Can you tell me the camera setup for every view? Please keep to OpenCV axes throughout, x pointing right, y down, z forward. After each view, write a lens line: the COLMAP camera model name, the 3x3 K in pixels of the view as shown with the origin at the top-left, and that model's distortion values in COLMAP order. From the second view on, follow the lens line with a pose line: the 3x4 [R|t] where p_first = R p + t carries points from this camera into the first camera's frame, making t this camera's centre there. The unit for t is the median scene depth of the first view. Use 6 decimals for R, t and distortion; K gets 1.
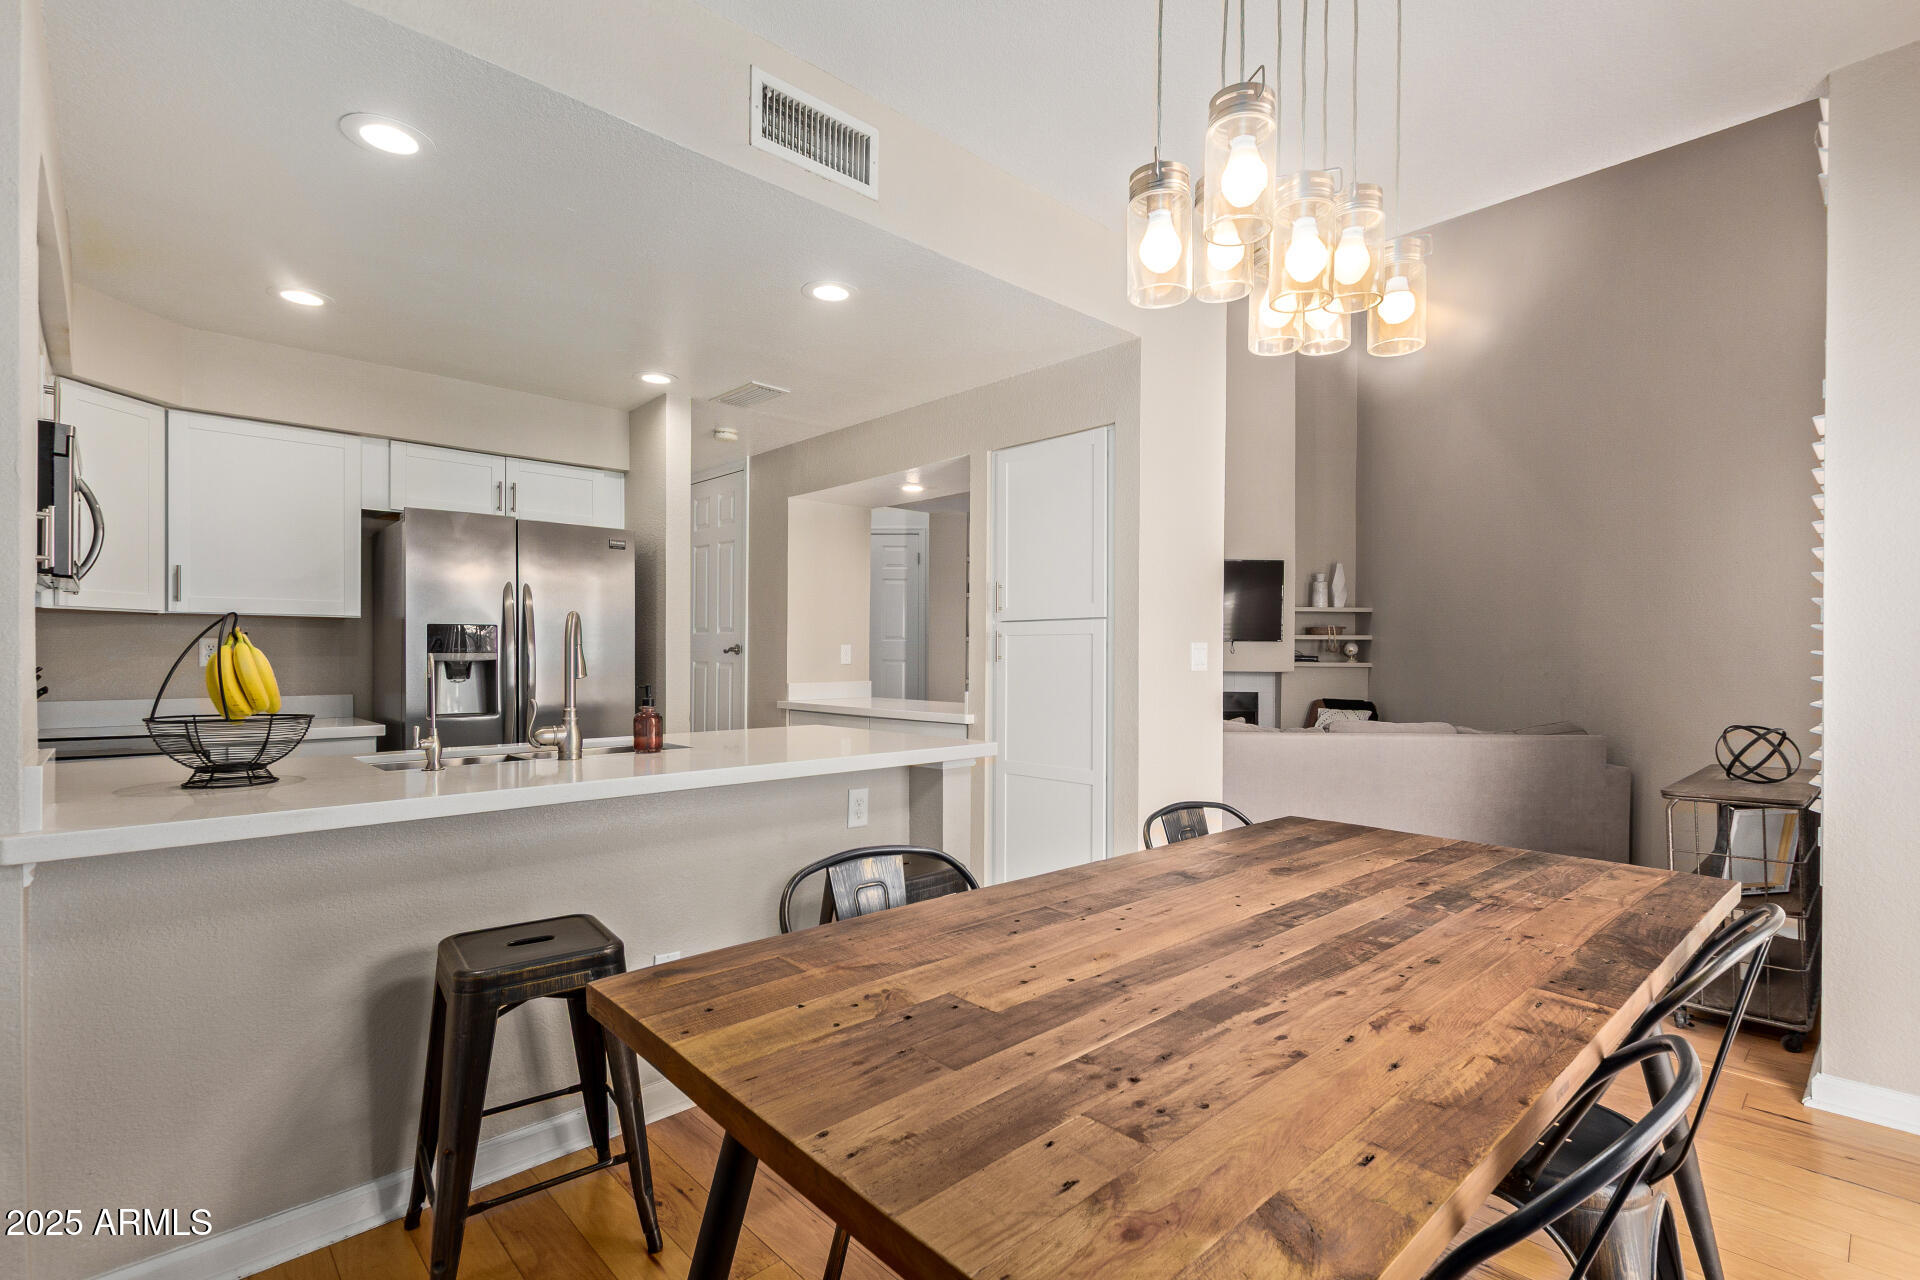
lens RADIAL K [[888.3, 0, 961.5], [0, 888.3, 652.0], [0, 0, 1]] dist [0.008394, -0.002097]
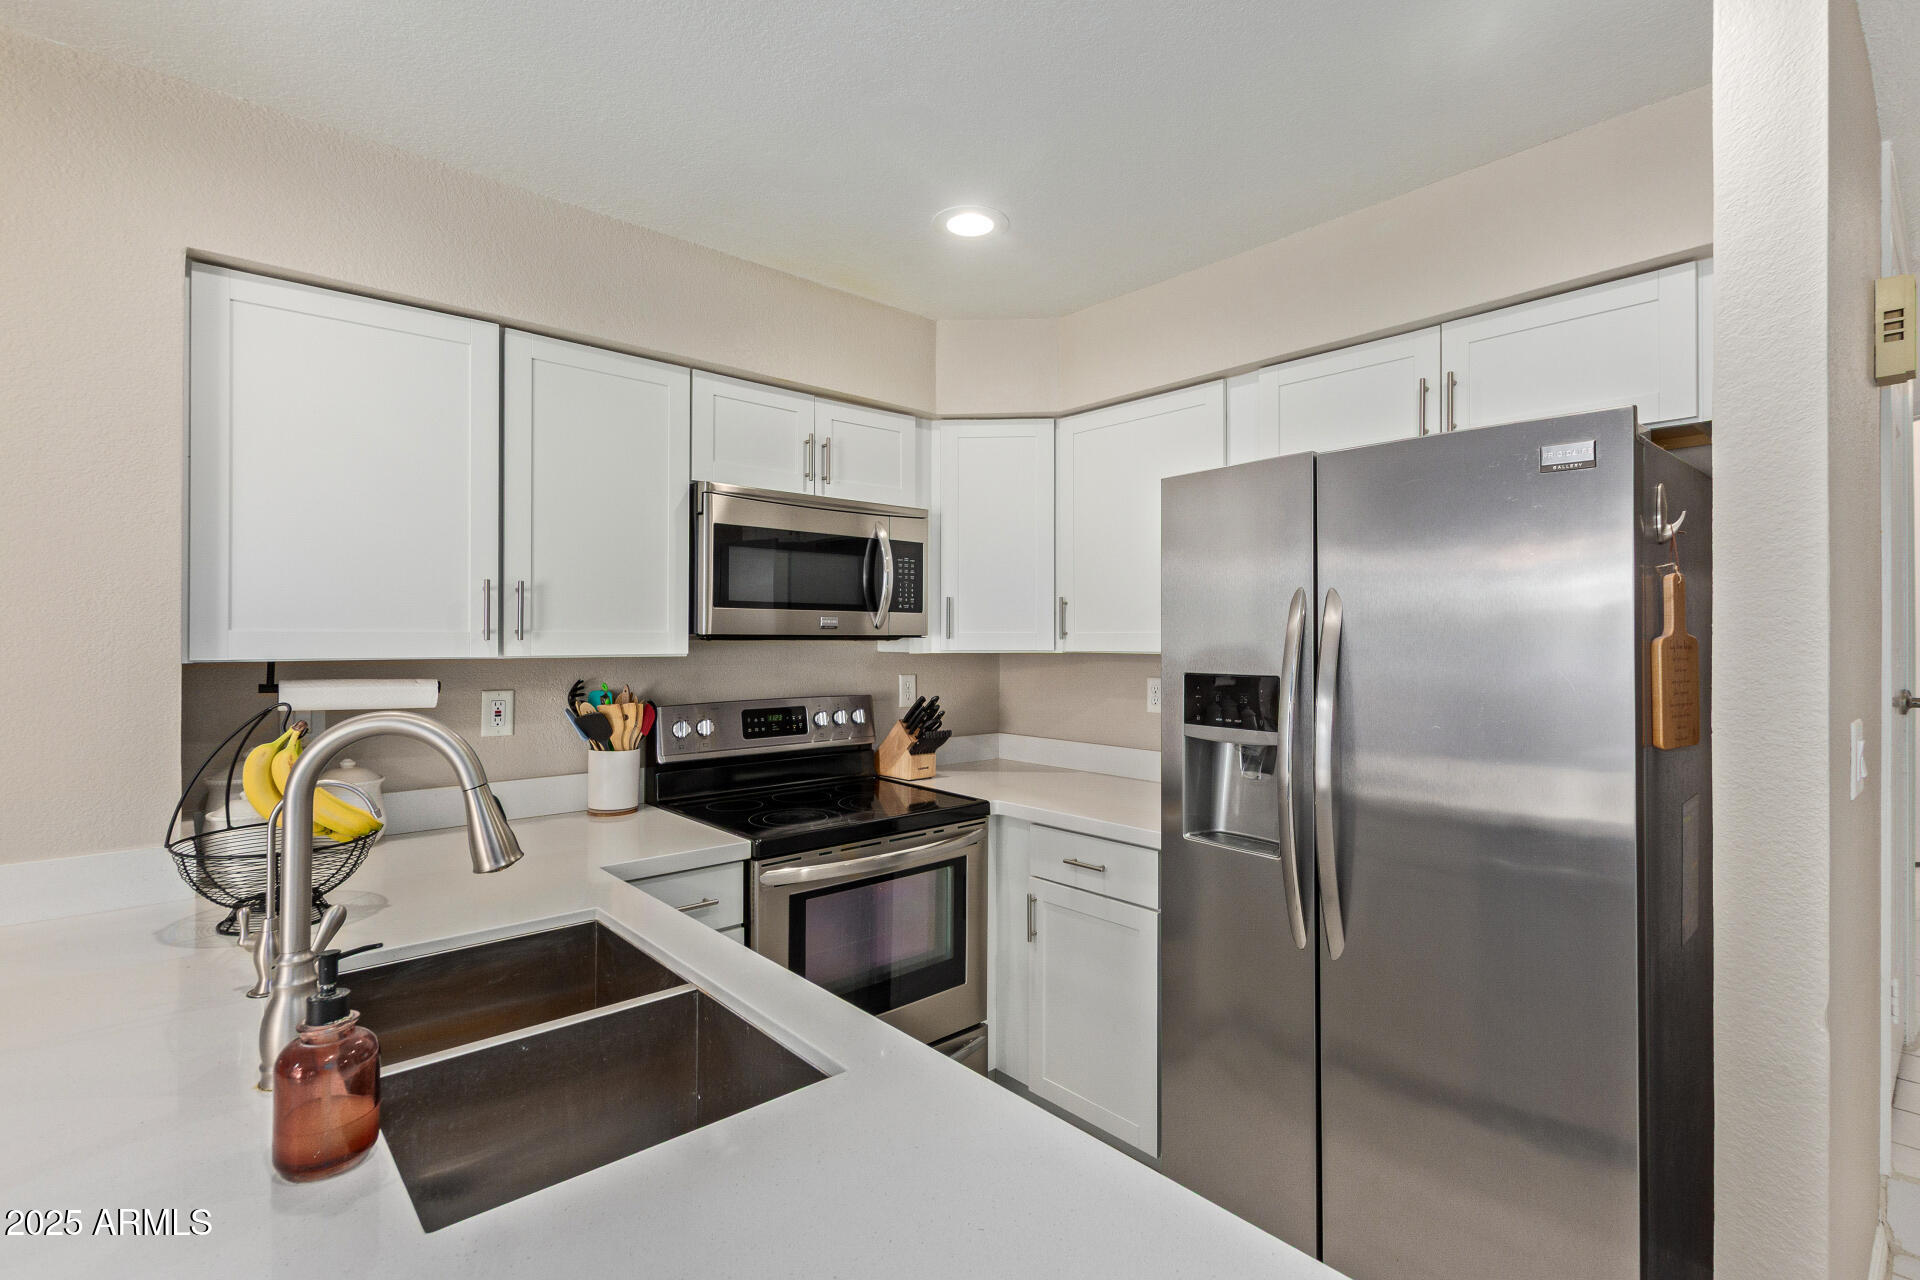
lens RADIAL K [[888.3, 0, 970.6], [0, 888.3, 631.4], [0, 0, 1]] dist [0.008394, -0.002097]
pose [[-0.036727, -0.004924, -0.999313, -0.016778], [0.002448, 0.999984, -0.005017, -0.052606], [0.999322, -0.002631, -0.036714, 0.825220]]
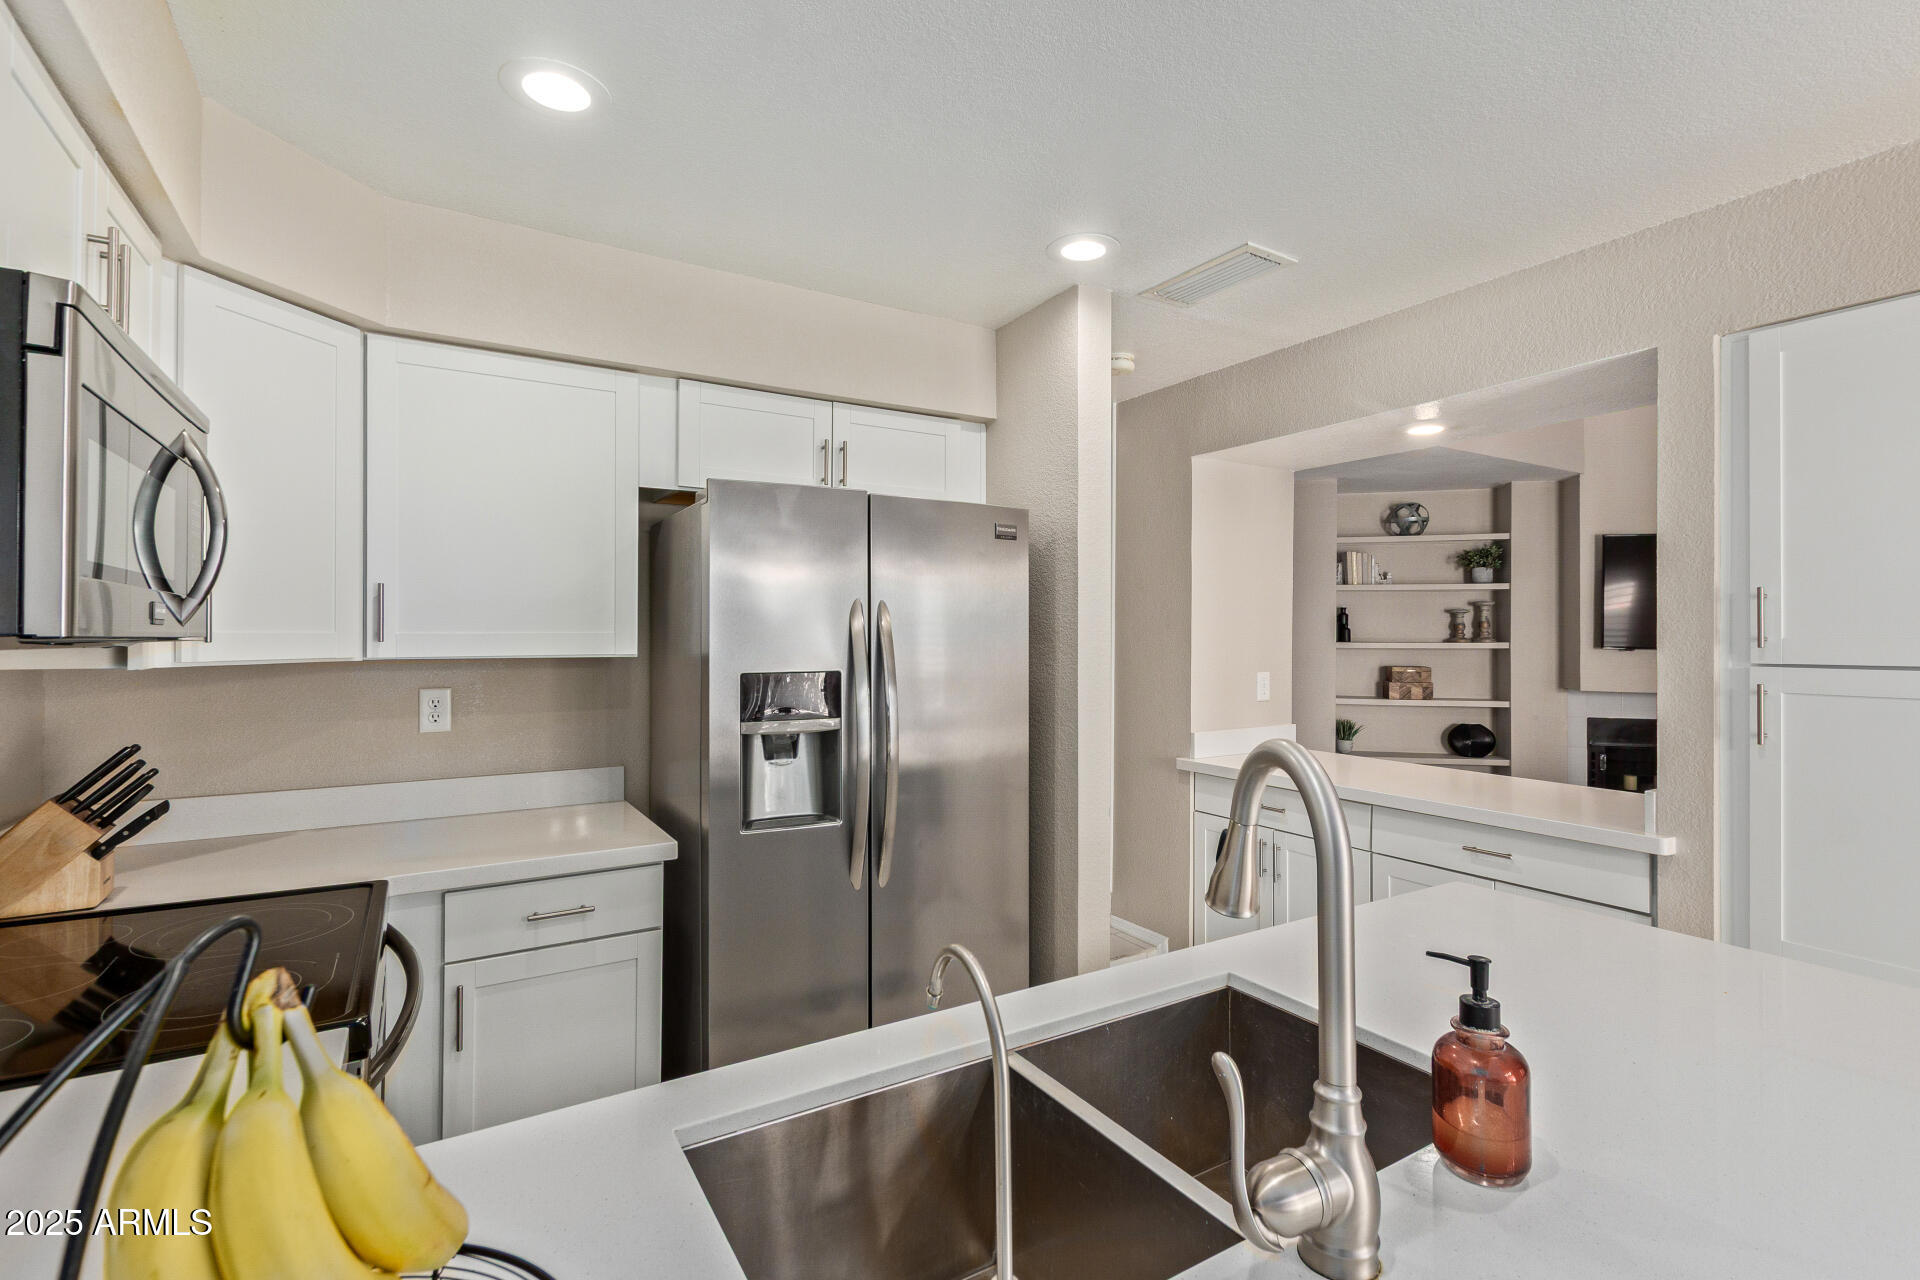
lens RADIAL K [[888.3, 0, 958.7], [0, 888.3, 631.9], [0, 0, 1]] dist [0.008394, -0.002097]
pose [[0.975700, -0.000506, -0.219109, -0.305546], [-0.000341, 0.999993, -0.003829, -0.053331], [0.219109, 0.003811, 0.975693, 0.422814]]
